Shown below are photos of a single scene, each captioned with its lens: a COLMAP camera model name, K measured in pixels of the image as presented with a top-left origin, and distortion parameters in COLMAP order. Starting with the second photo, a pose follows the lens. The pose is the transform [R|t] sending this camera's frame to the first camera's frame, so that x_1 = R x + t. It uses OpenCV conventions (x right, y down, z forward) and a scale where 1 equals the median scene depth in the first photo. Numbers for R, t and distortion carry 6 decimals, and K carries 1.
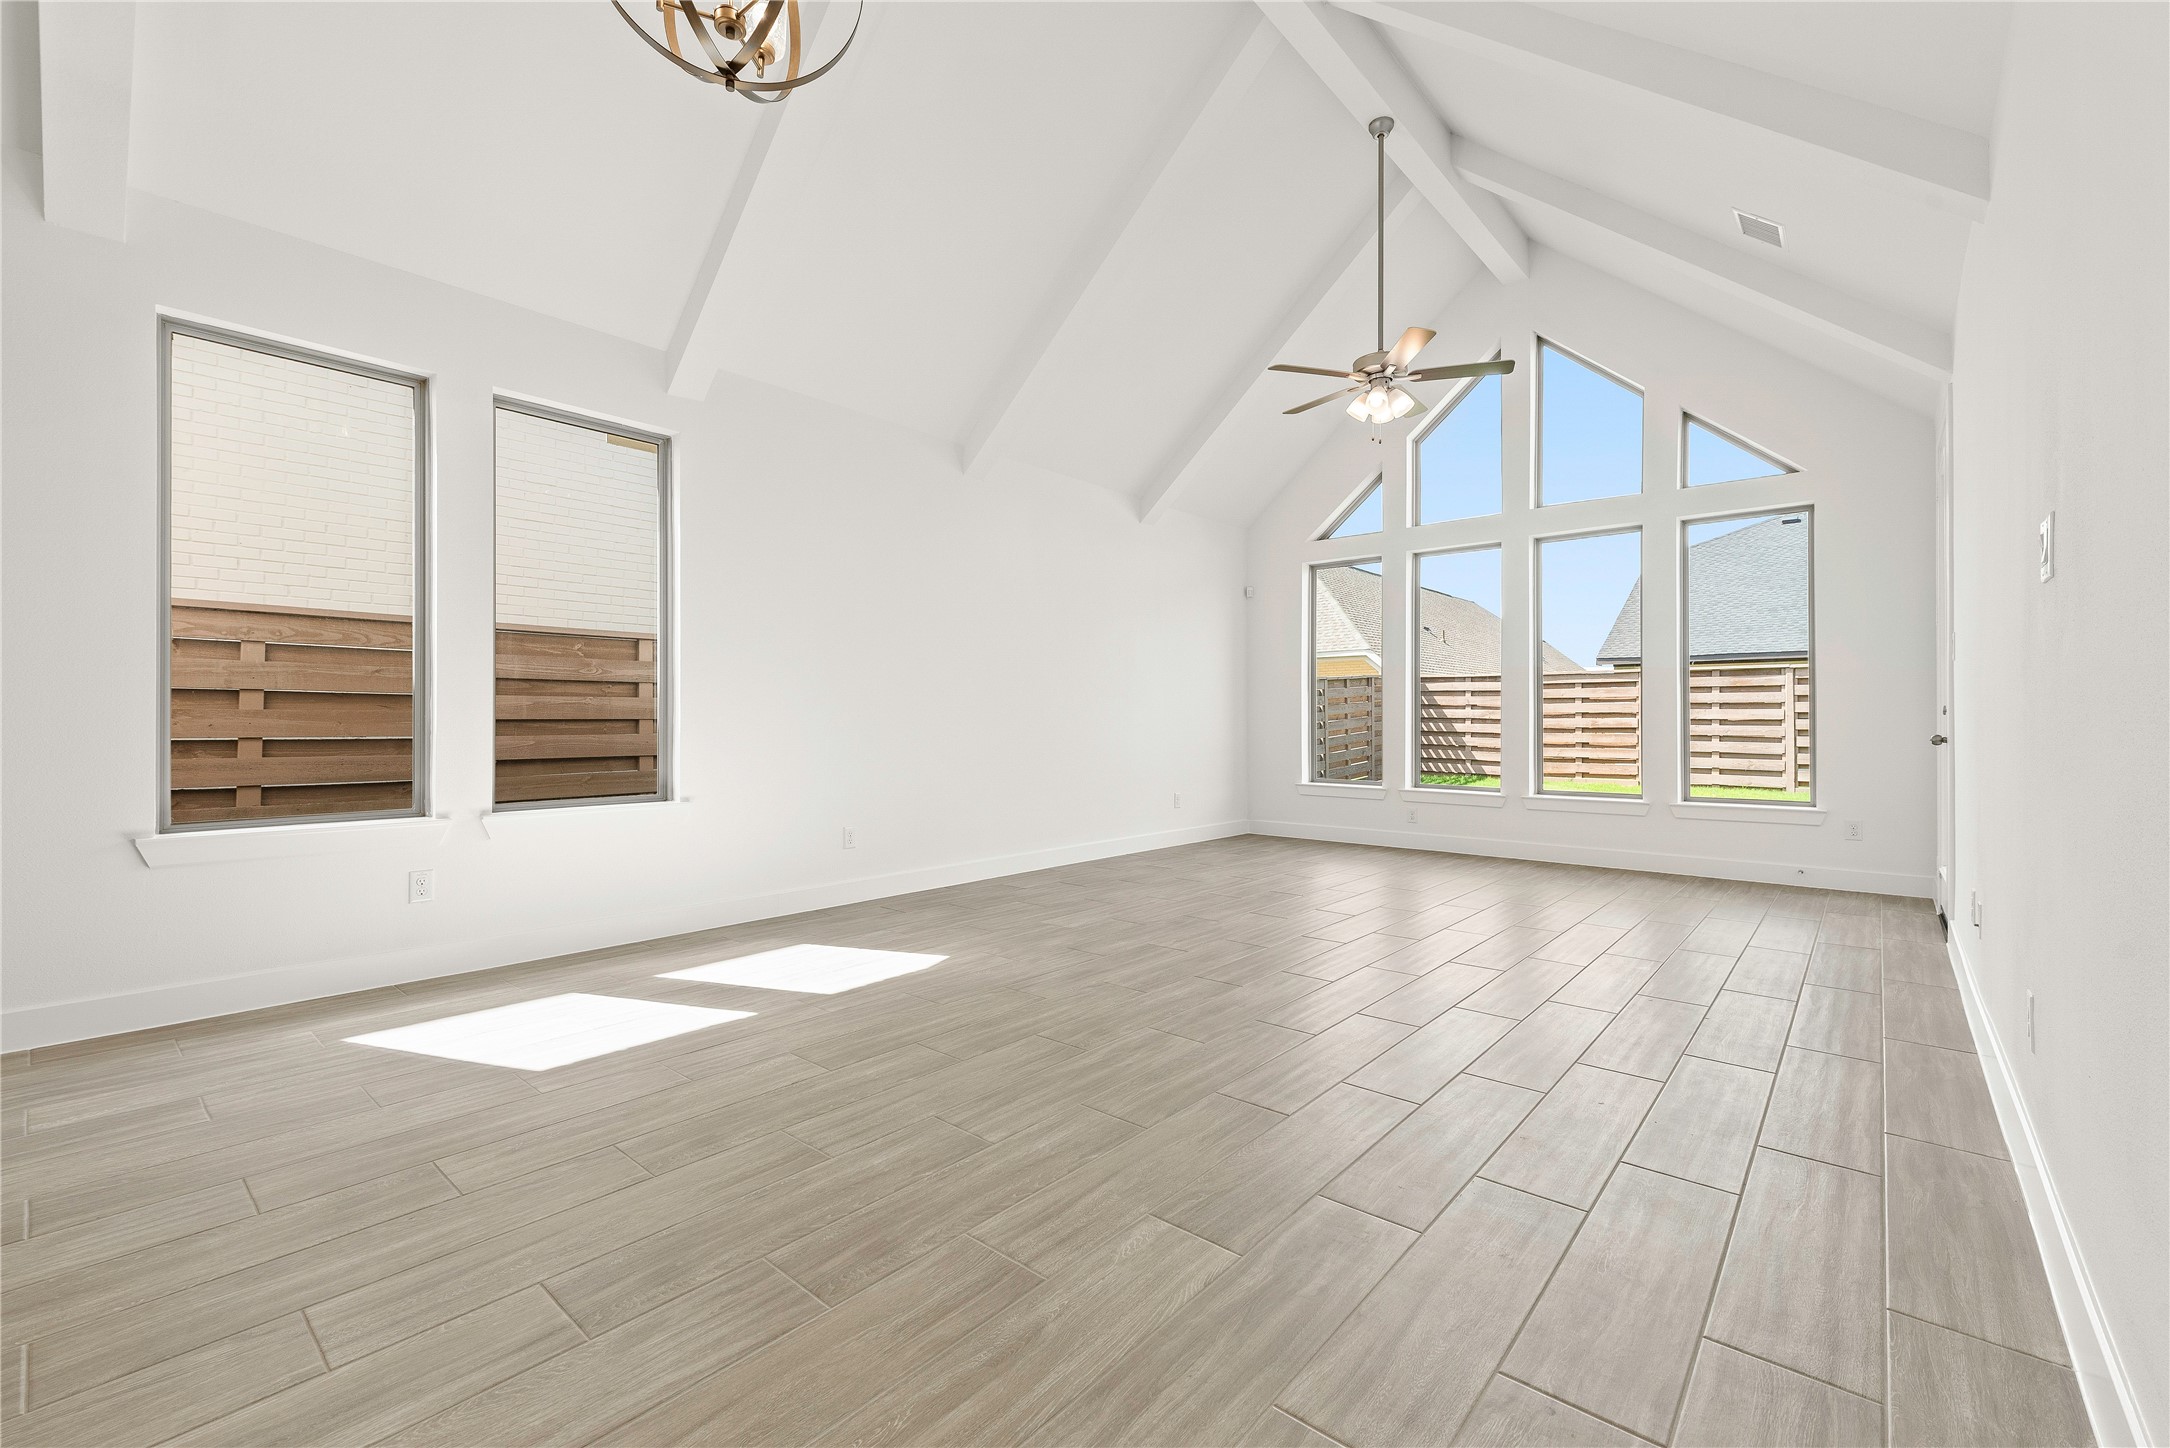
lens RADIAL K [[908.4, 0, 1086.6], [0, 908.4, 719.1], [0, 0, 1]] dist [0.011043, -0.002744]
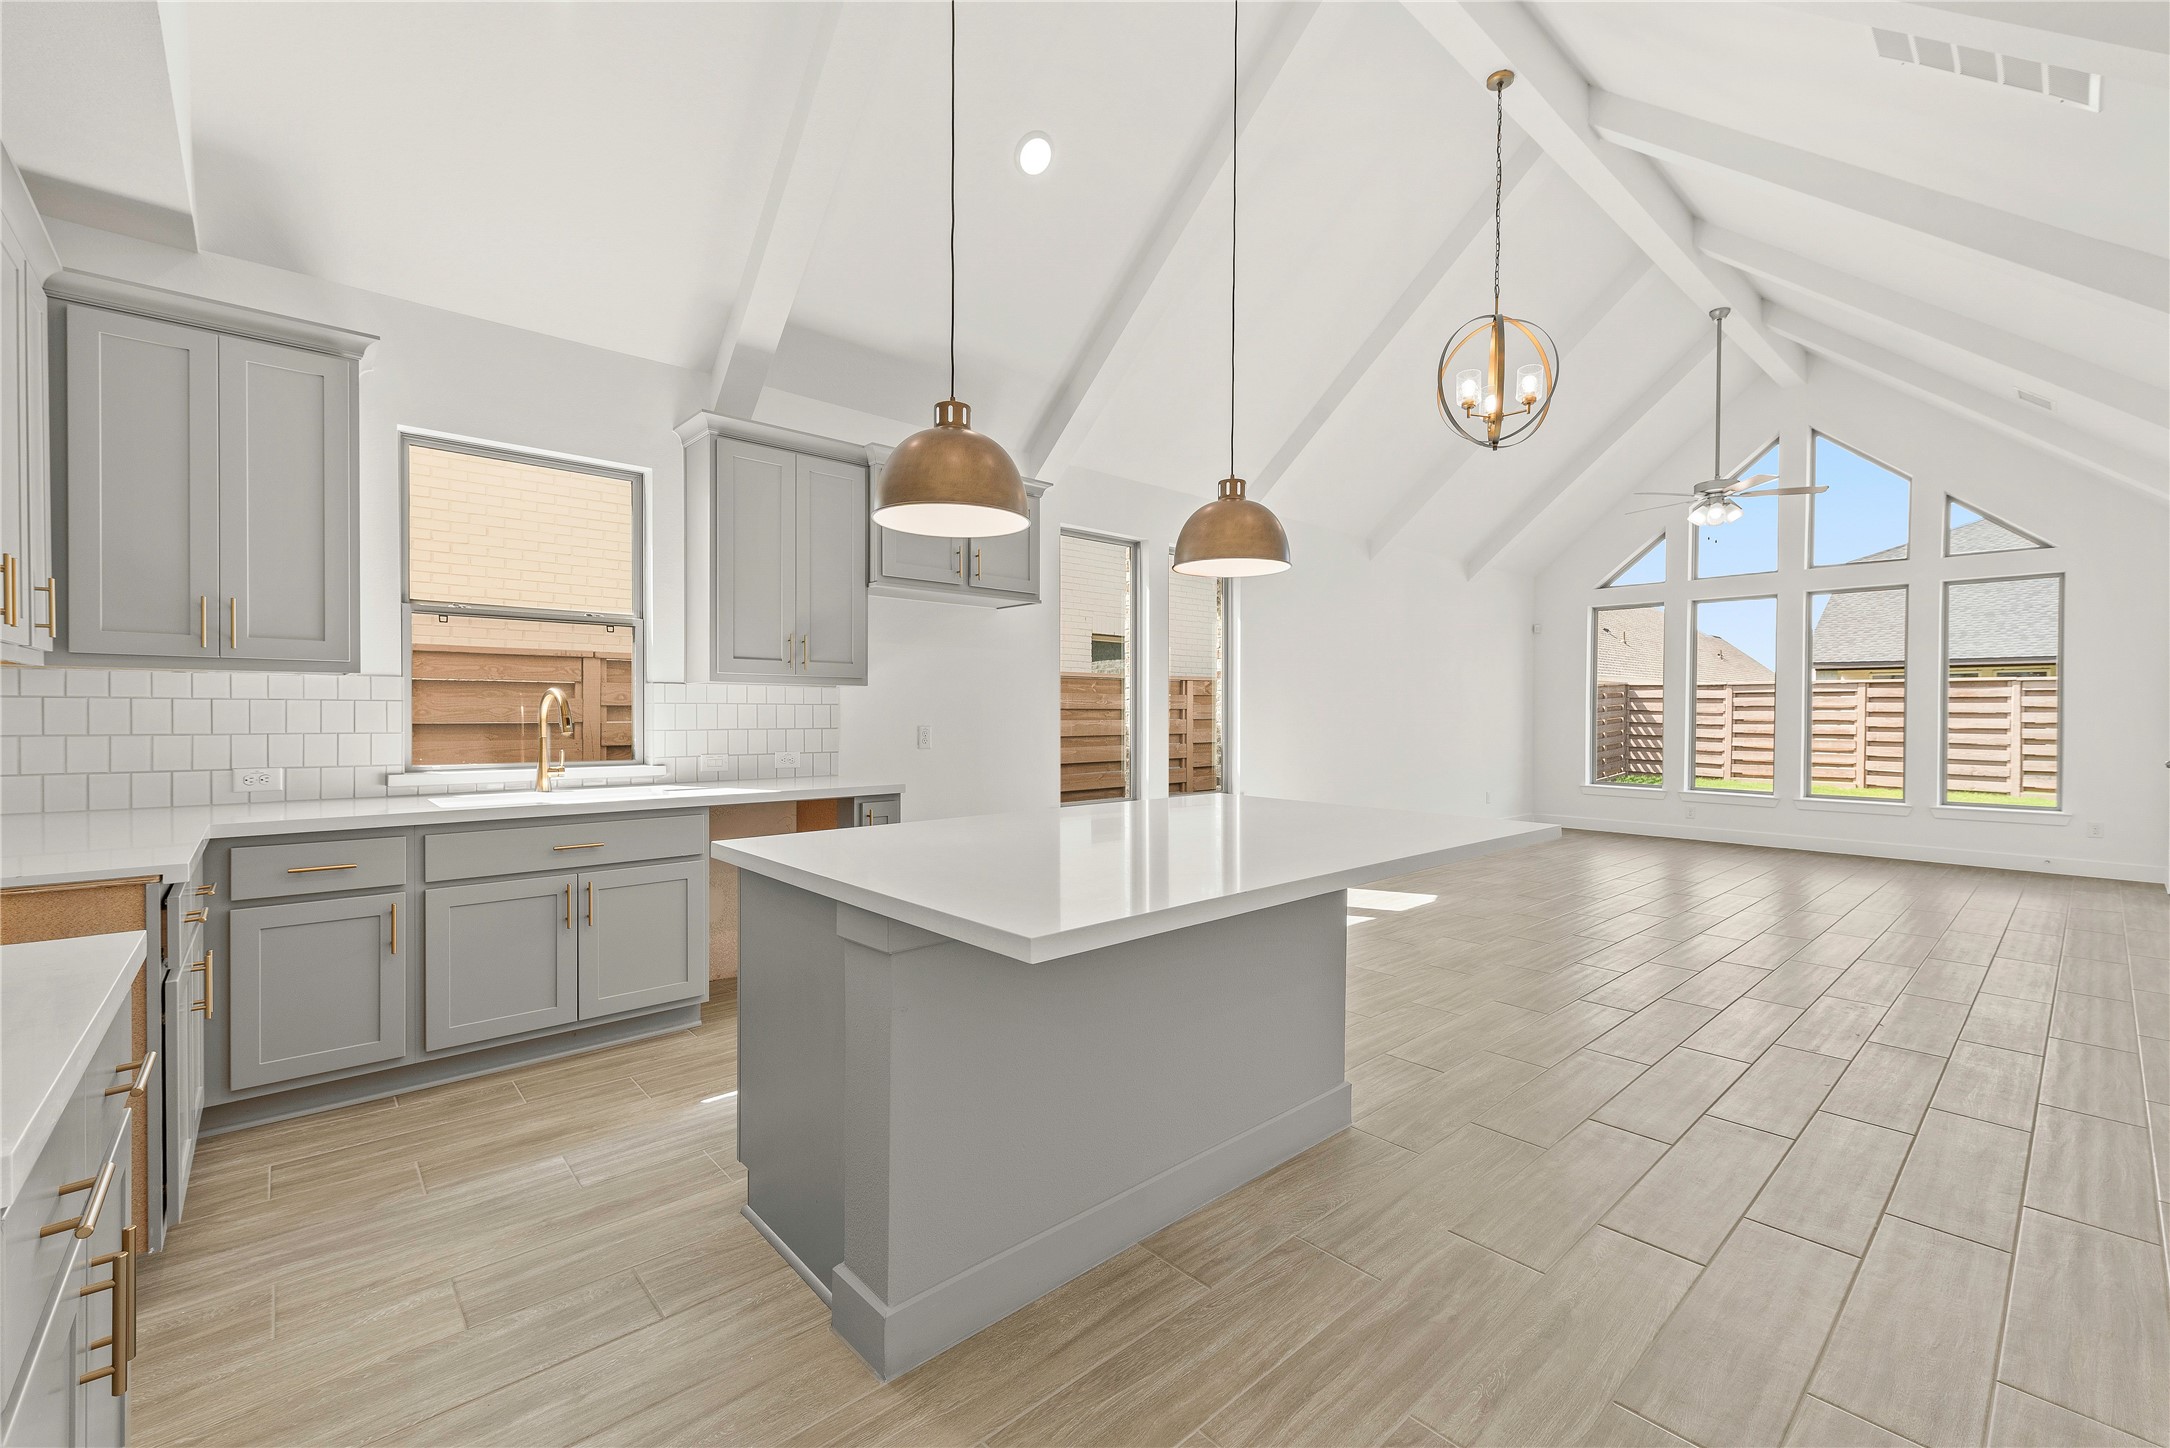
lens RADIAL K [[908.4, 0, 1082.6], [0, 908.4, 721.8], [0, 0, 1]] dist [0.011043, -0.002744]
pose [[0.992497, 0.004213, -0.122195, -0.460534], [-0.002654, 0.999913, 0.012915, -0.046621], [0.122239, -0.012494, 0.992422, -0.496437]]
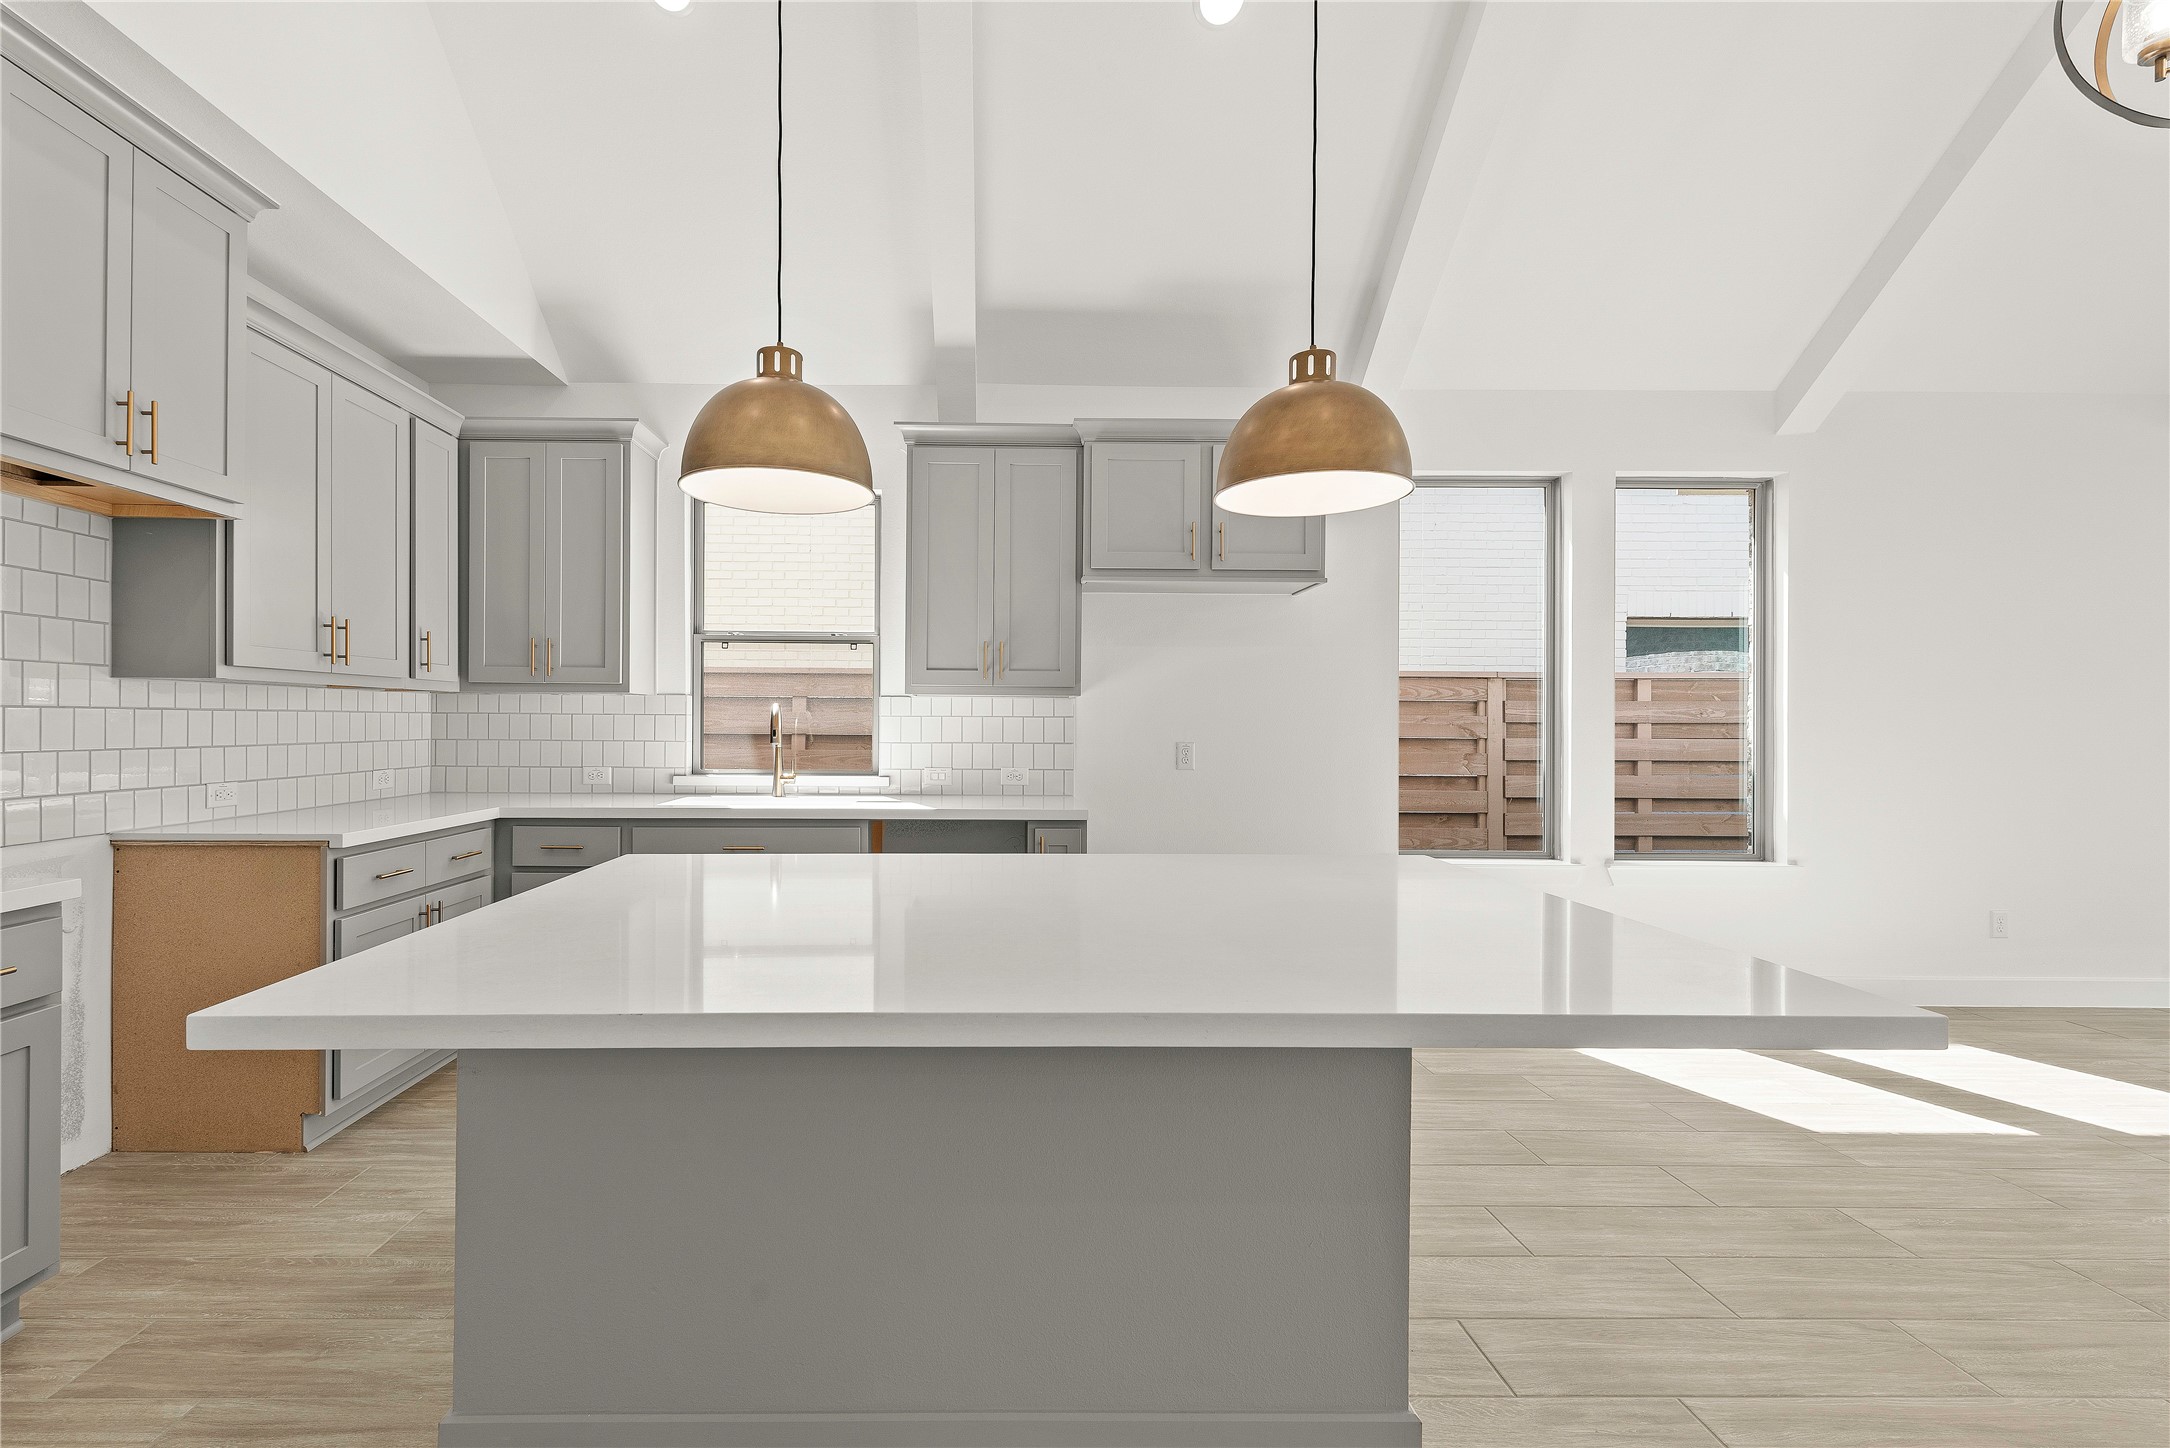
lens RADIAL K [[944.4, 0, 996.2], [0, 944.4, 723.2], [0, 0, 1]] dist [0.011860, -0.002295]
pose [[0.661469, 0.002420, -0.749969, -0.220110], [-0.003538, 0.999994, 0.000105, -0.045828], [0.749964, 0.002584, 0.661473, -0.232556]]
